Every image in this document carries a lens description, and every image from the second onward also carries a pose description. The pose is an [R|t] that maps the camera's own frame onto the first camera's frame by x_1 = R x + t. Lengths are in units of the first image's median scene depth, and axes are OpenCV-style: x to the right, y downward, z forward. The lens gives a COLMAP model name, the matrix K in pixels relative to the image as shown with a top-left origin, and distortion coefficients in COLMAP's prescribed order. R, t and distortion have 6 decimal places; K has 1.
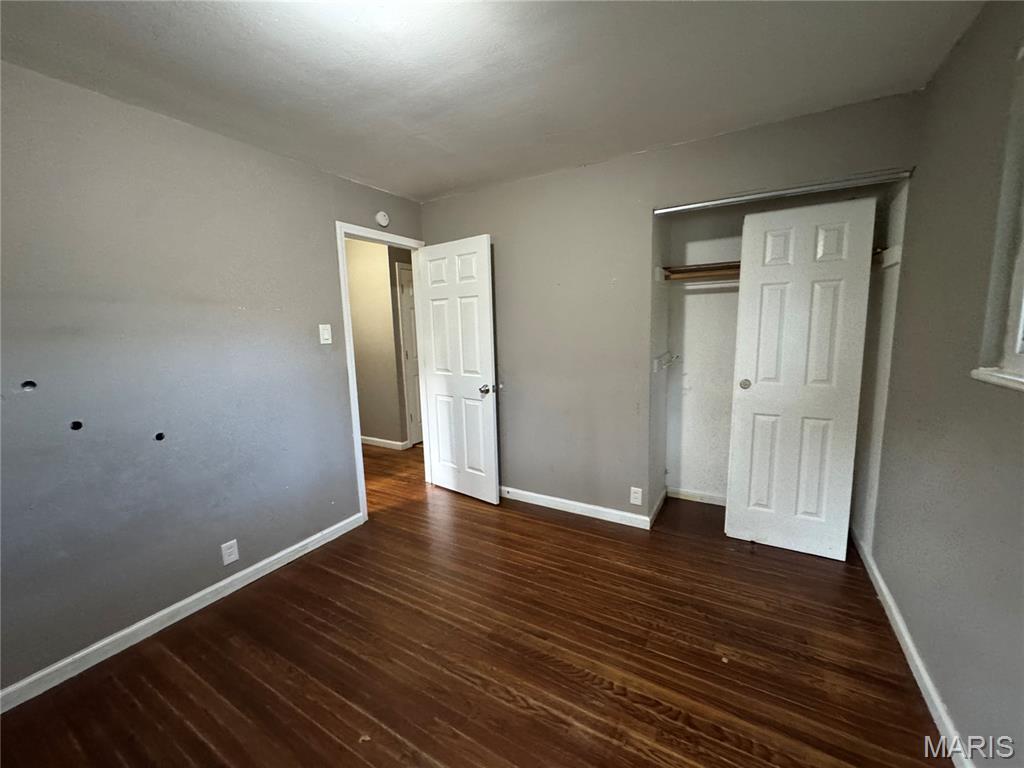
lens RADIAL K [[409.0, 0, 513.5], [0, 409.0, 382.3], [0, 0, 1]] dist [0.000361, -0.000083]
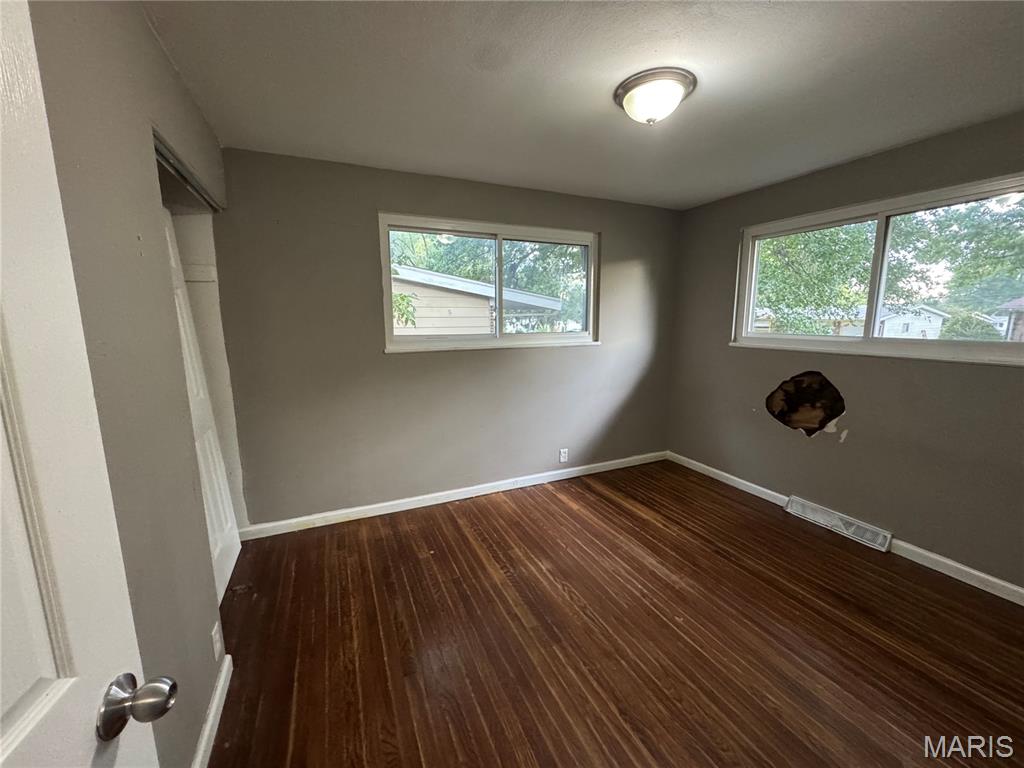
lens RADIAL K [[409.0, 0, 510.5], [0, 409.0, 385.2], [0, 0, 1]] dist [0.000361, -0.000083]
pose [[-0.813147, -0.063983, 0.578531, -0.520864], [0.111282, 0.958516, 0.262419, -0.256266], [-0.571322, 0.277765, -0.772294, 1.741563]]
